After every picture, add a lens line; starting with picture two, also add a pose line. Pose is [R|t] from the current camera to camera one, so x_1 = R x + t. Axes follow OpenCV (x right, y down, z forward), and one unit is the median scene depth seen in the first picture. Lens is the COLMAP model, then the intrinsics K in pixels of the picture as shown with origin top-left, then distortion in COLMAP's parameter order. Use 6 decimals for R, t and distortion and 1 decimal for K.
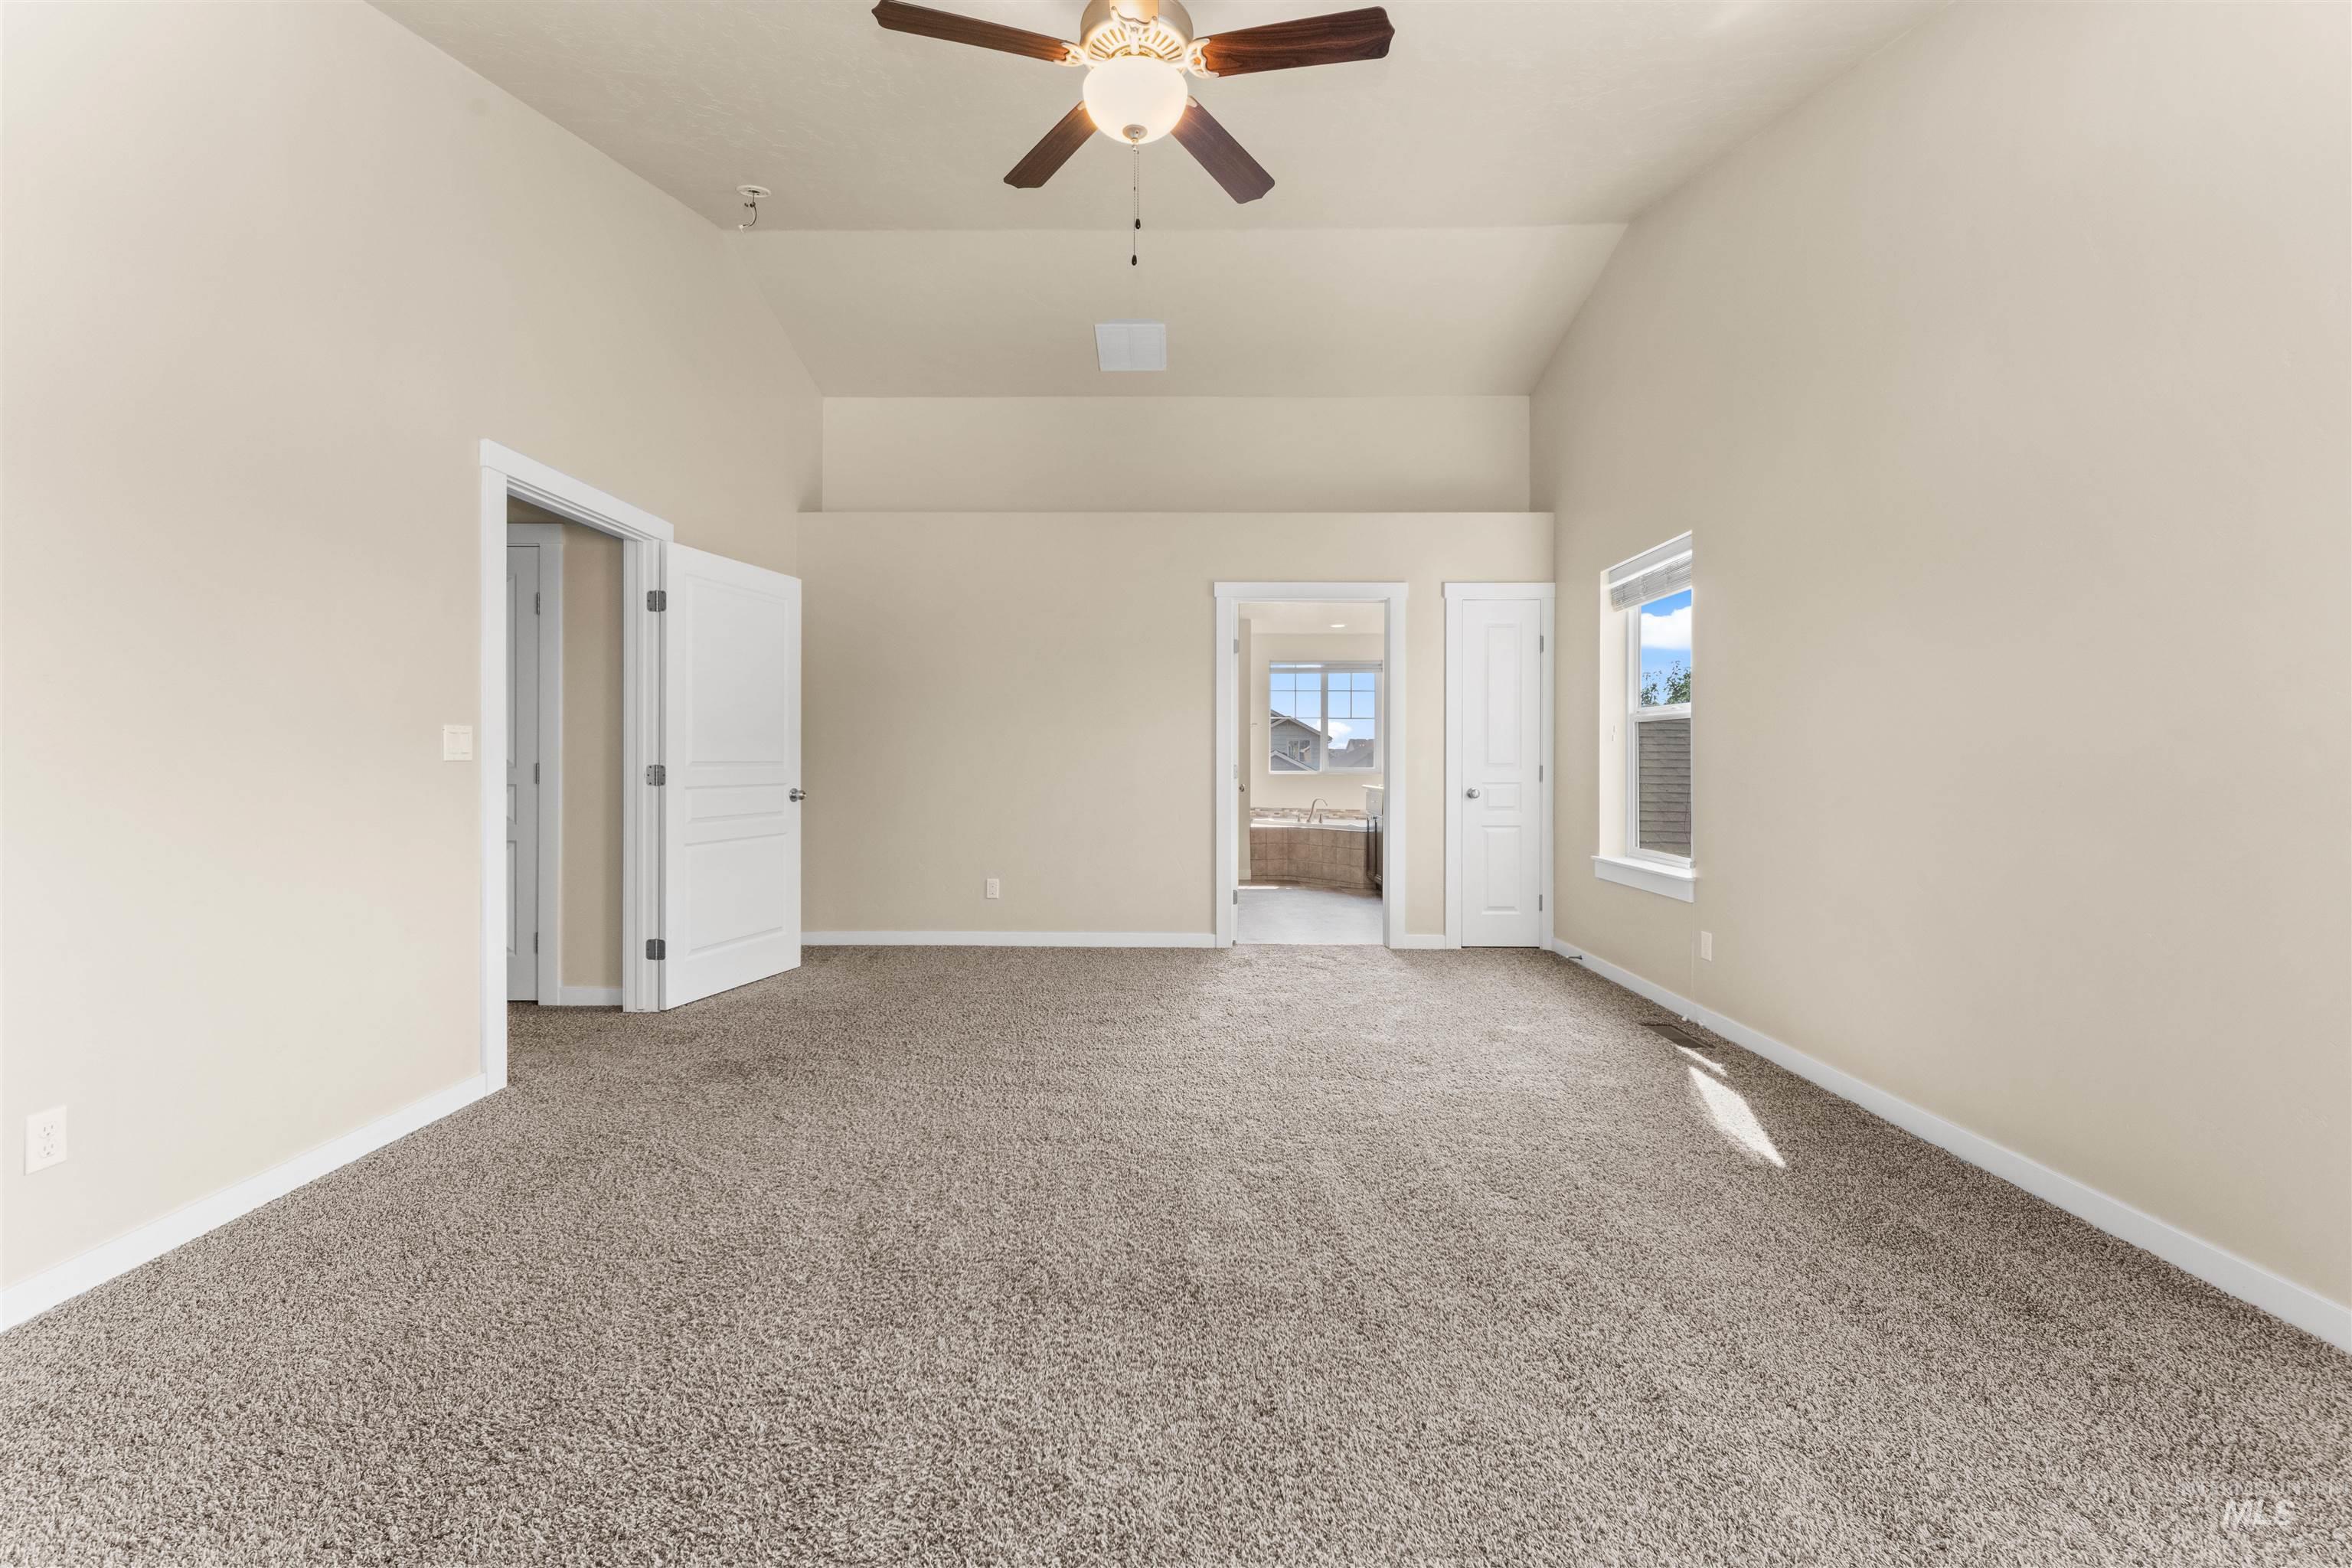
lens RADIAL K [[938.4, 0, 1170.1], [0, 938.4, 773.8], [0, 0, 1]] dist [0.001297, -0.002339]
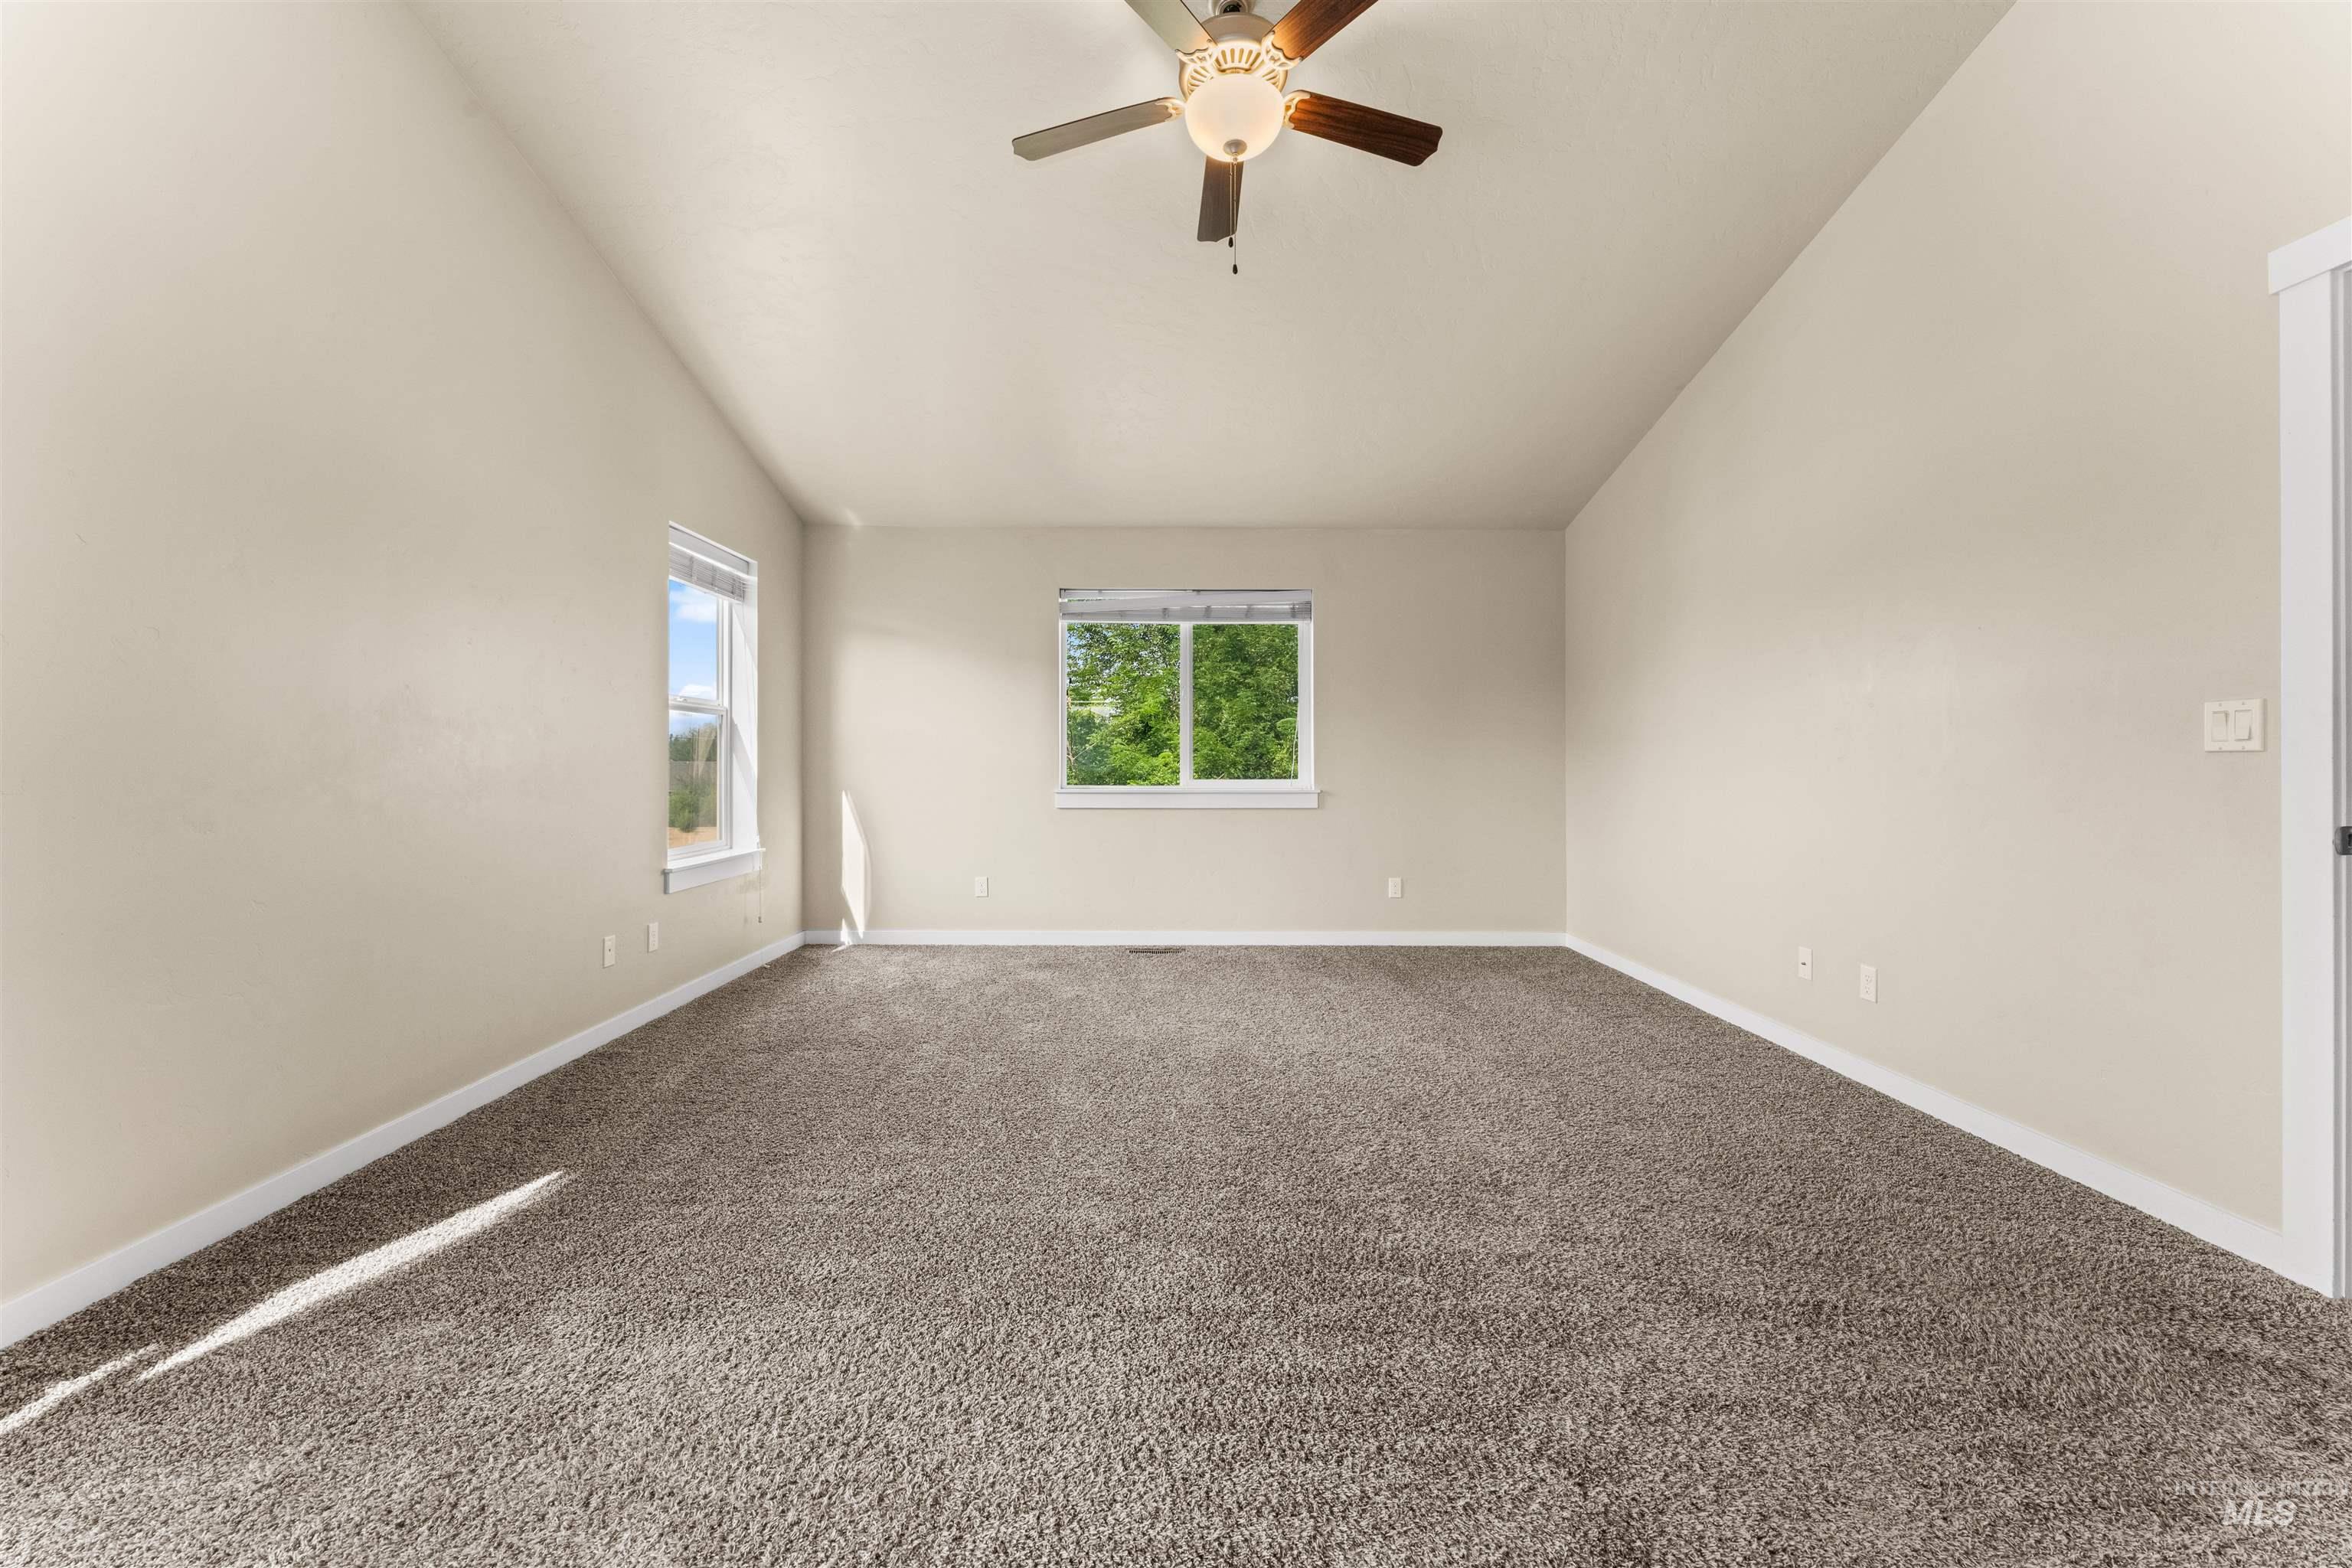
lens RADIAL K [[953.5, 0, 1166.9], [0, 953.5, 742.1], [0, 0, 1]] dist [0.001876, -0.000706]
pose [[-0.999900, -0.000394, -0.014169, 0.028758], [-0.000372, 0.999999, -0.001612, -0.017140], [0.014170, -0.001606, -0.999898, 1.509524]]
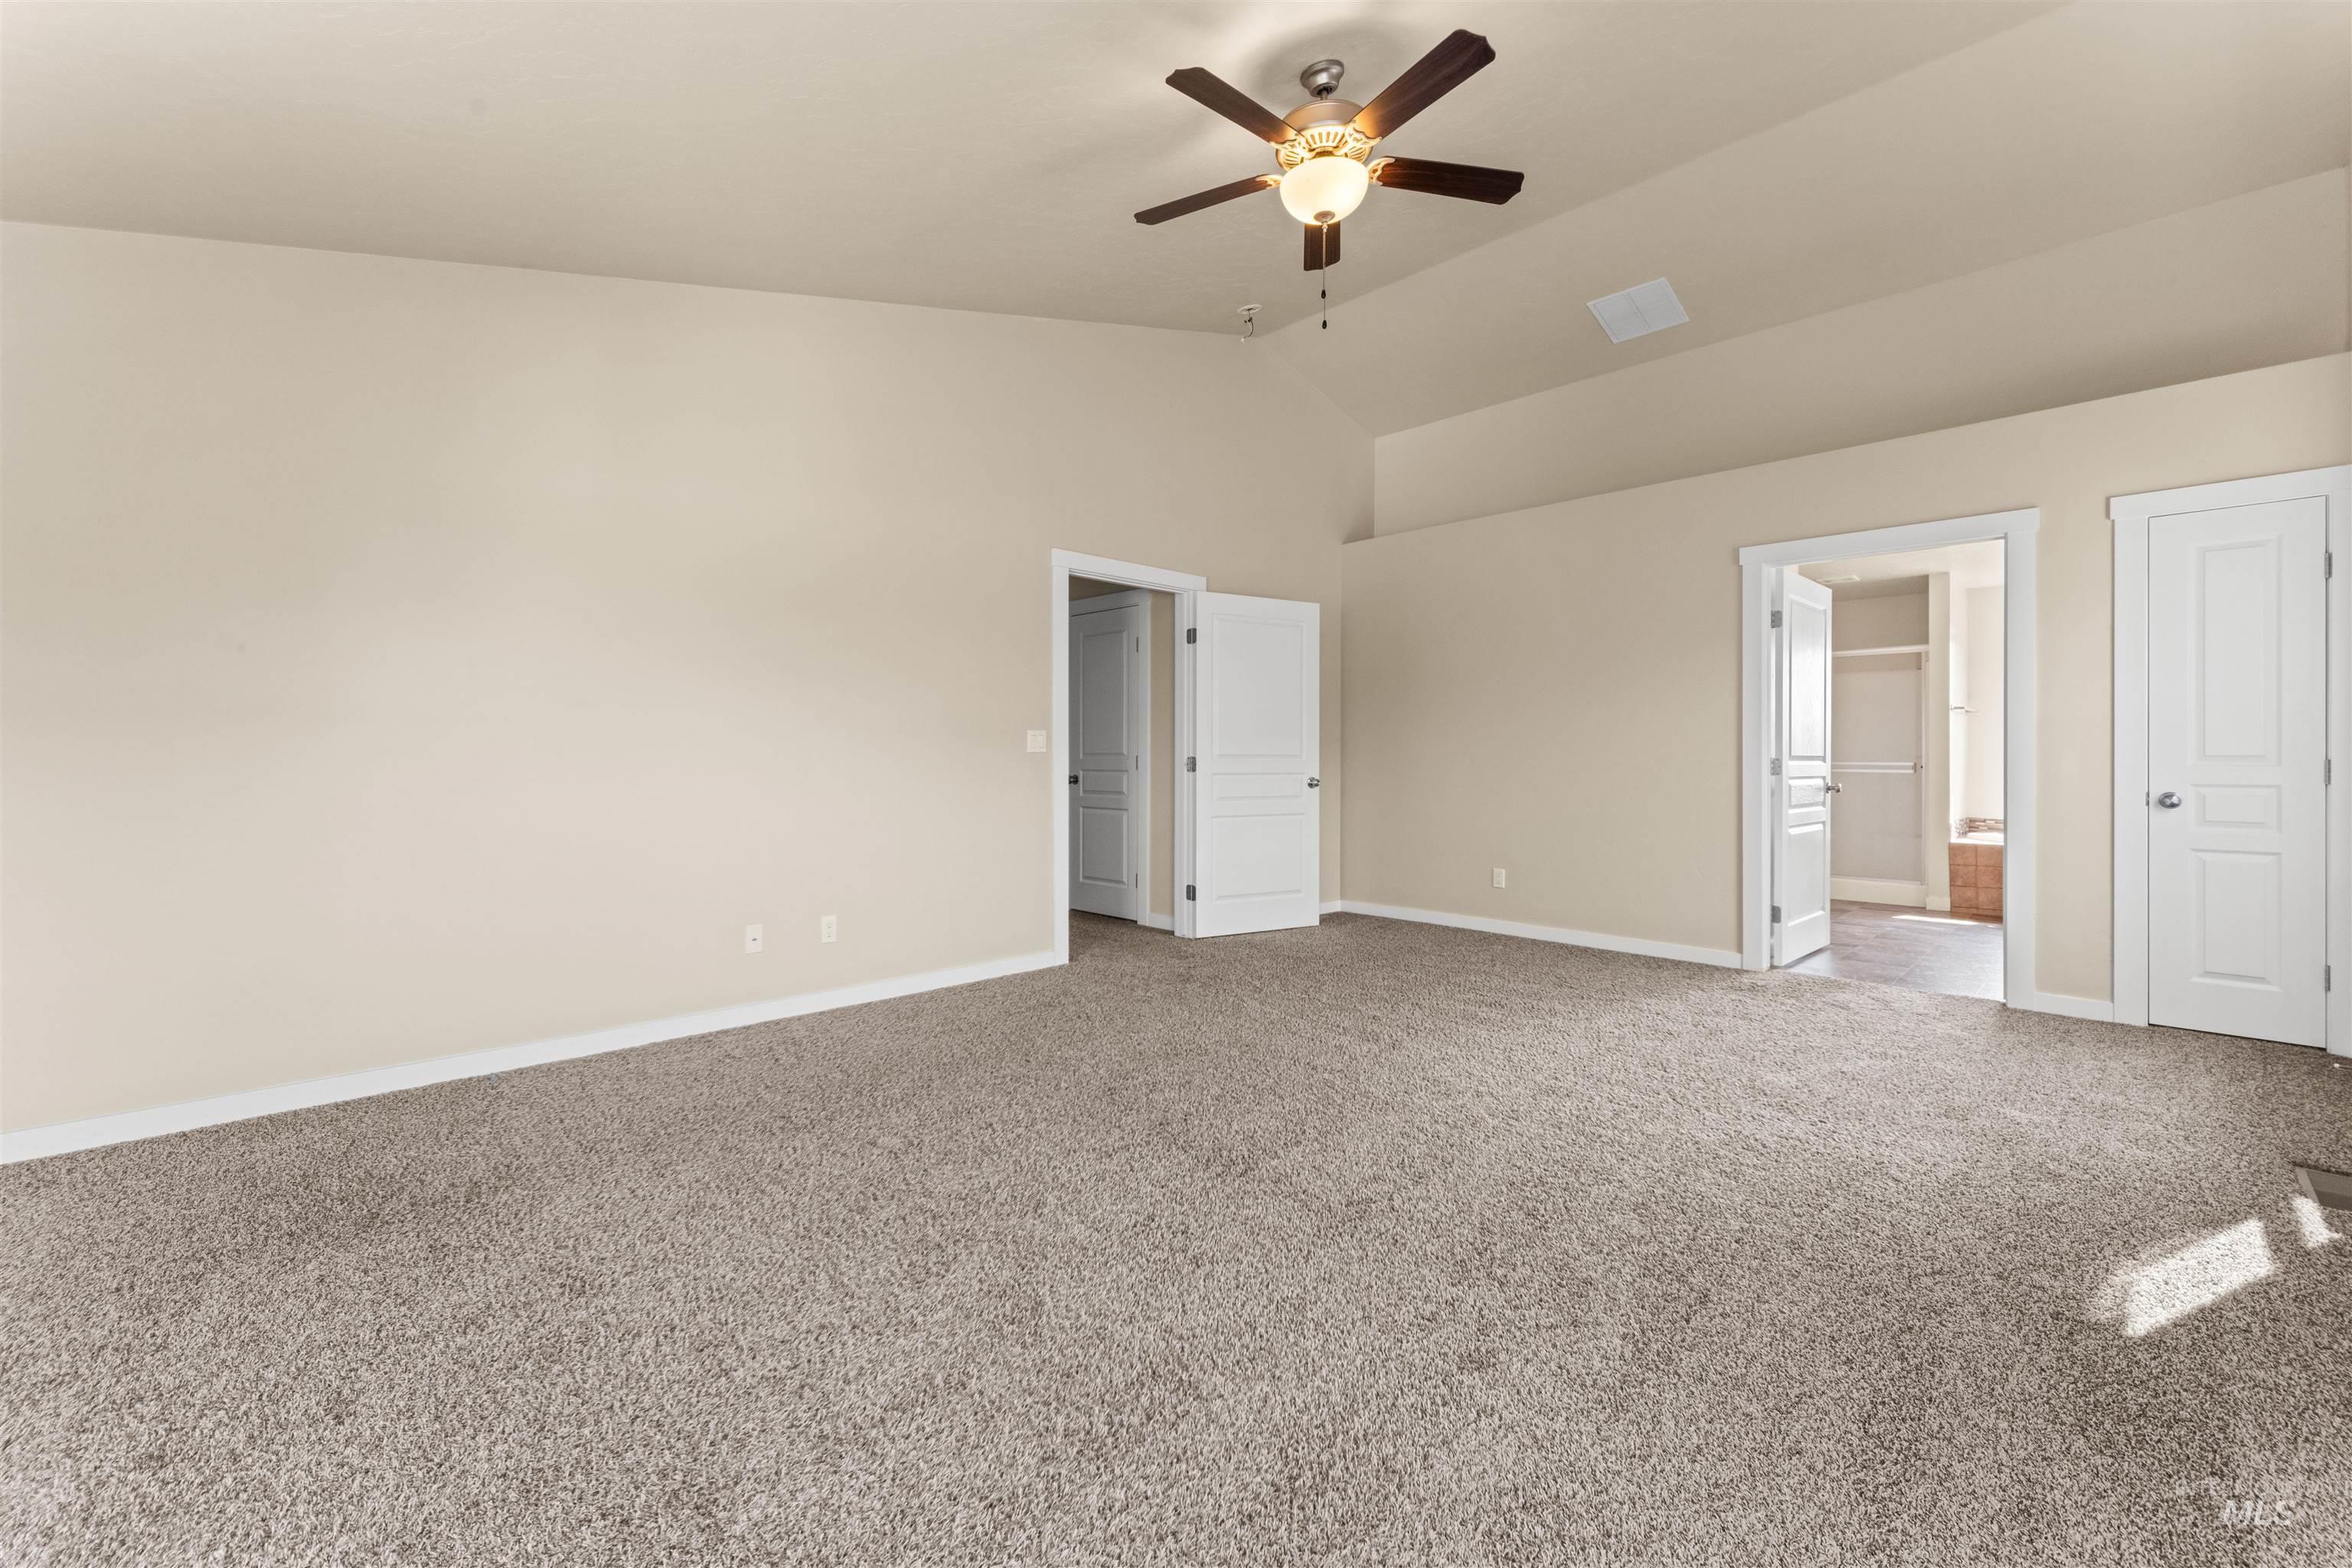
lens RADIAL K [[938.4, 0, 1170.1], [0, 938.4, 773.8], [0, 0, 1]] dist [0.001297, -0.002339]
pose [[0.710733, 0.011098, -0.703374, 0.476222], [-0.011150, 0.999928, 0.004511, 0.011464], [0.703373, 0.004637, 0.710806, 0.017526]]
